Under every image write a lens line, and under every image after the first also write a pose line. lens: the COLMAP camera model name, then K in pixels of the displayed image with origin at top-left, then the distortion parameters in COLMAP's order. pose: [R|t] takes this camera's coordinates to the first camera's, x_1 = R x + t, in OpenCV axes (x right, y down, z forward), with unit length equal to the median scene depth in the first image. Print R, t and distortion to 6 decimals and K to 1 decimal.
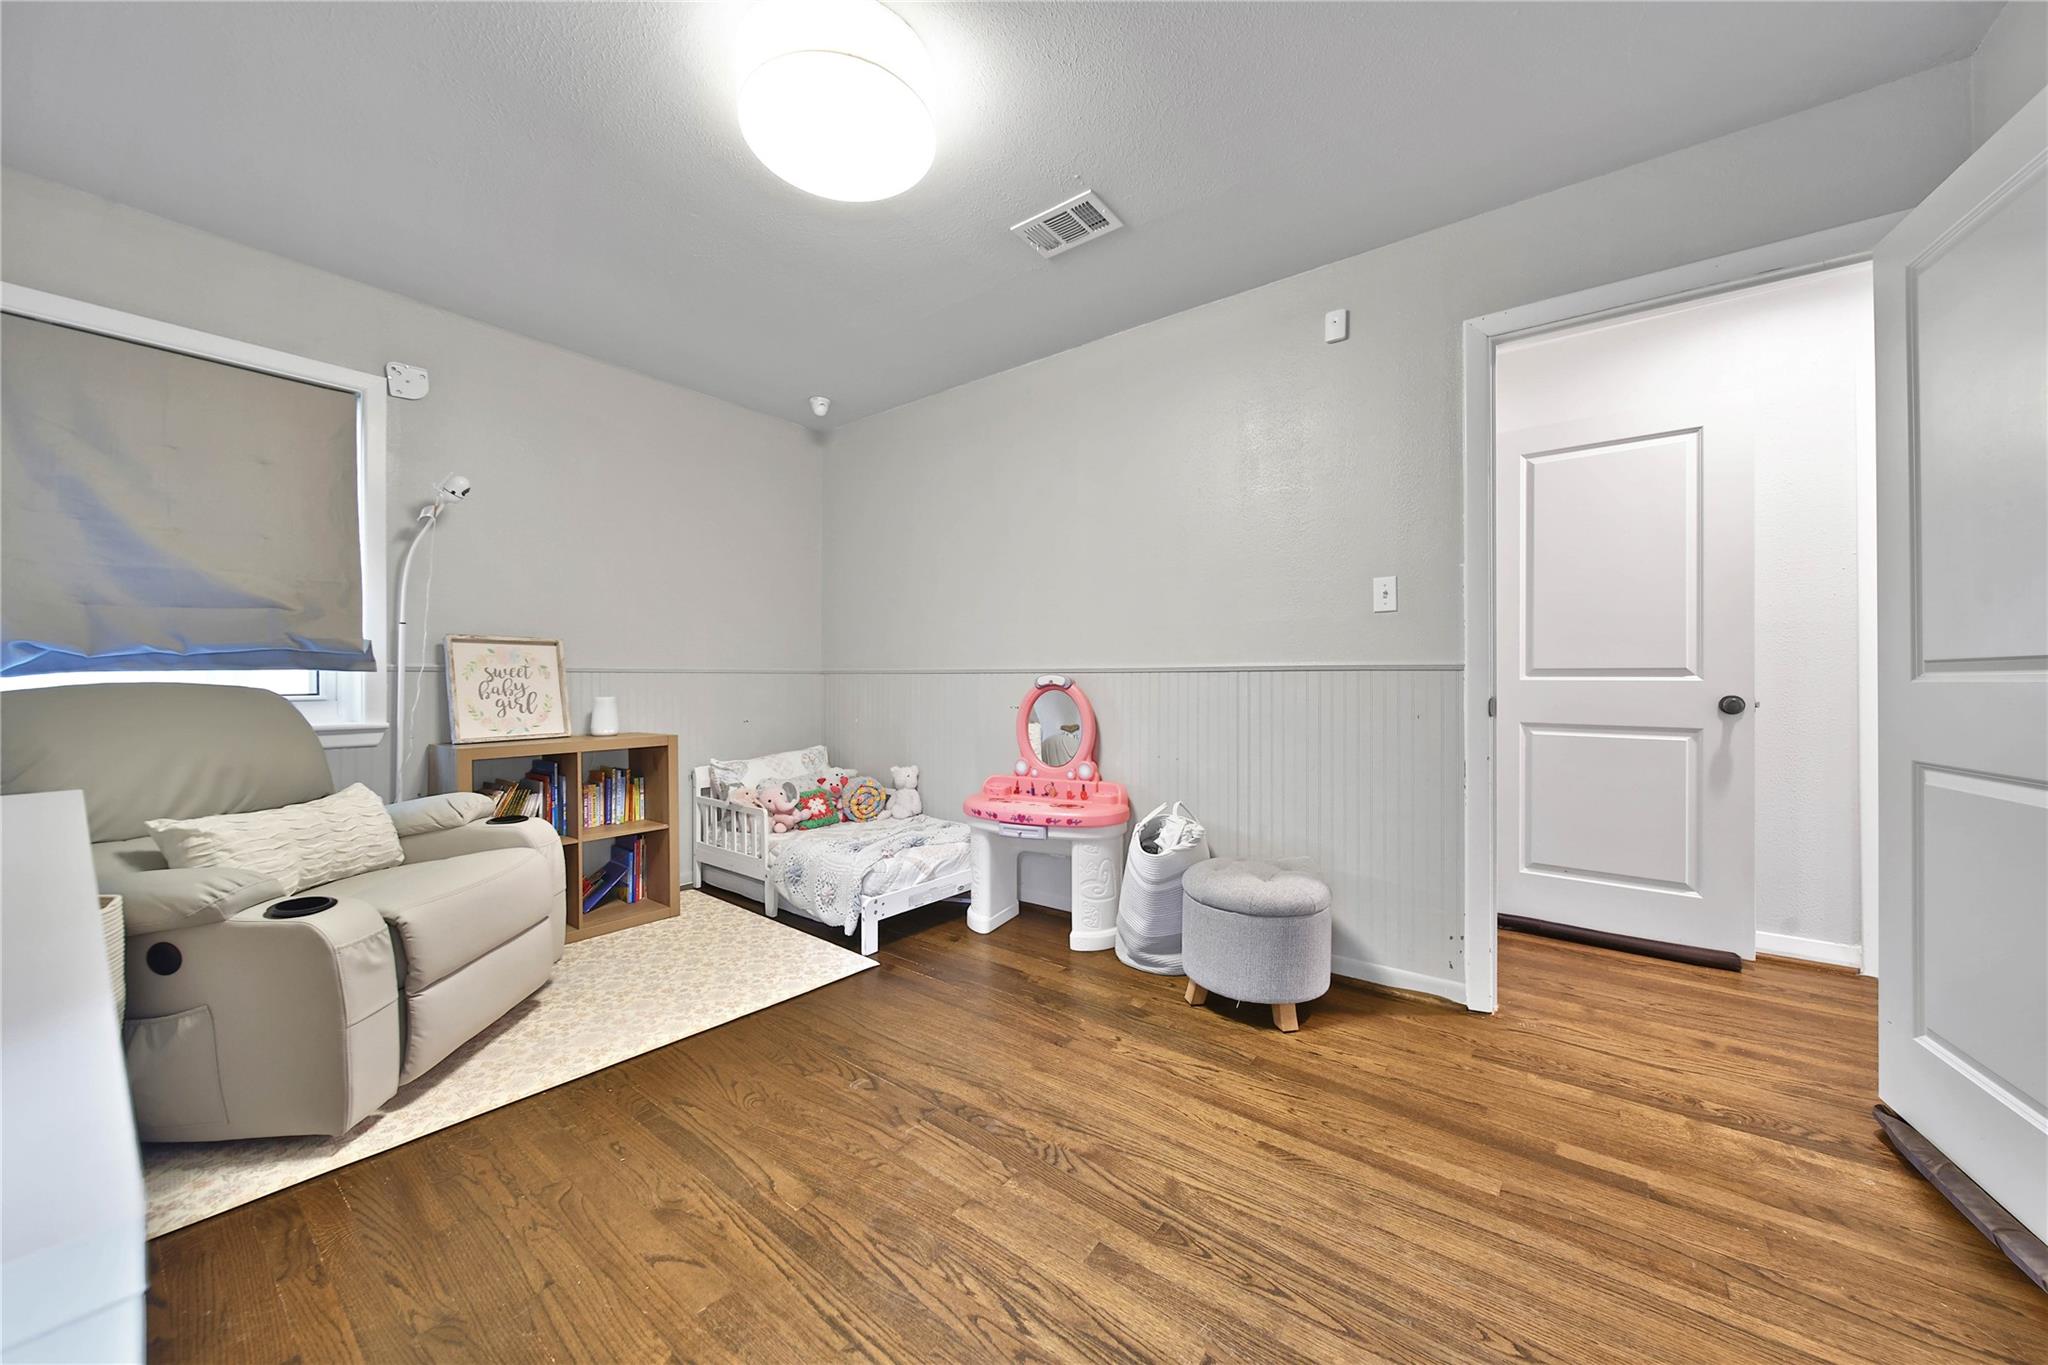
lens RADIAL K [[720.3, 0, 1019.7], [0, 720.3, 684.3], [0, 0, 1]] dist [-0.001008, -0.000627]
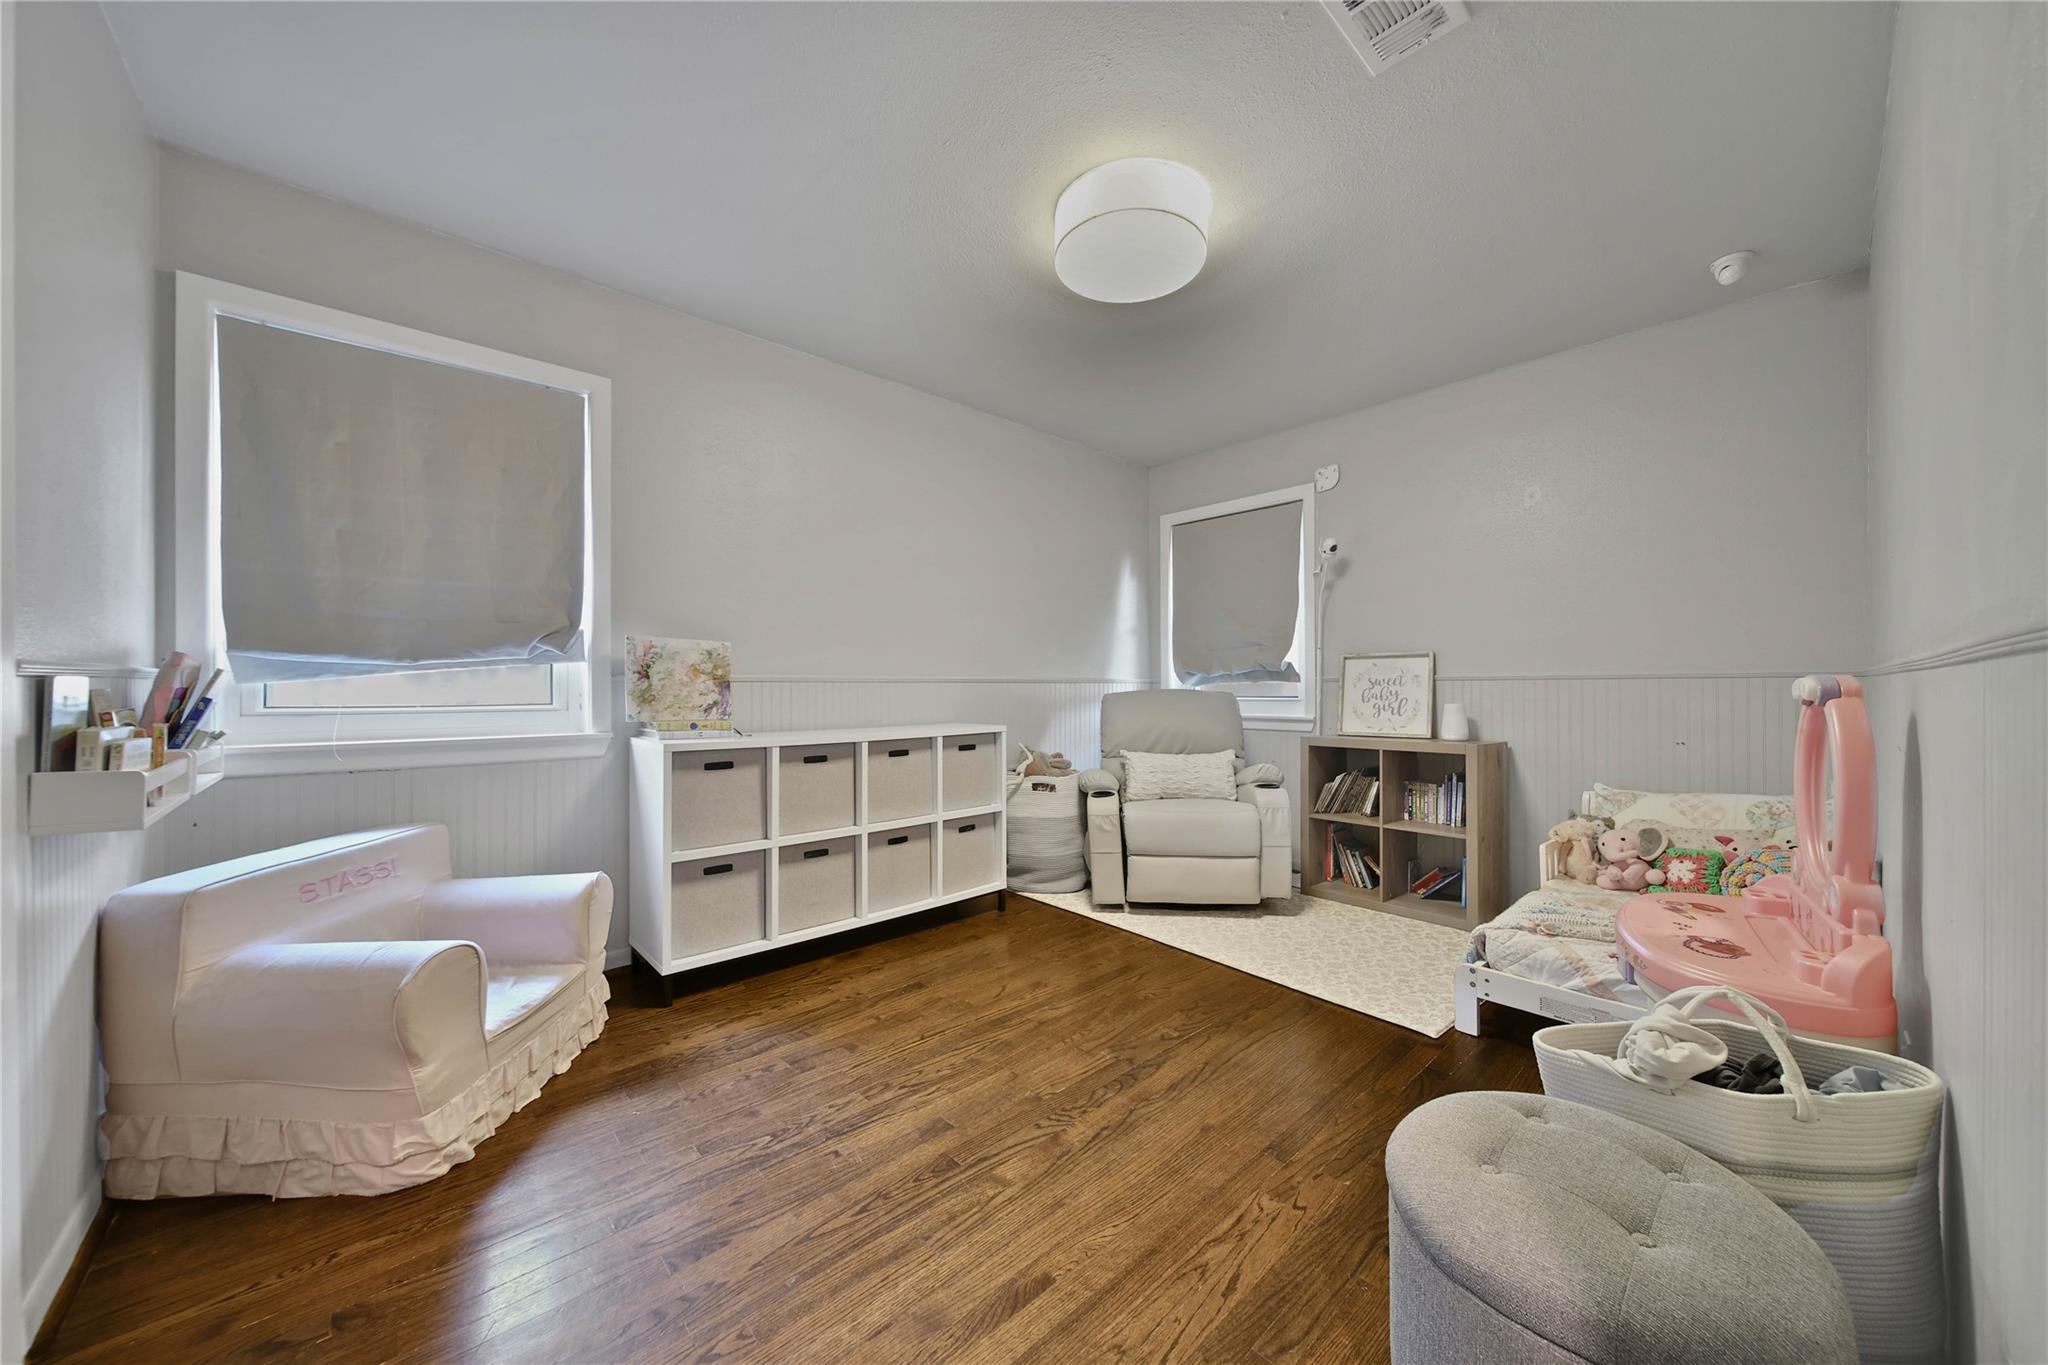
lens RADIAL K [[720.3, 0, 1019.7], [0, 720.3, 684.3], [0, 0, 1]] dist [-0.001008, -0.000627]
pose [[-0.177875, -0.004810, -0.984041, 1.105875], [-0.005360, 0.999978, -0.003919, -0.006564], [0.984039, 0.004578, -0.177897, 1.092594]]
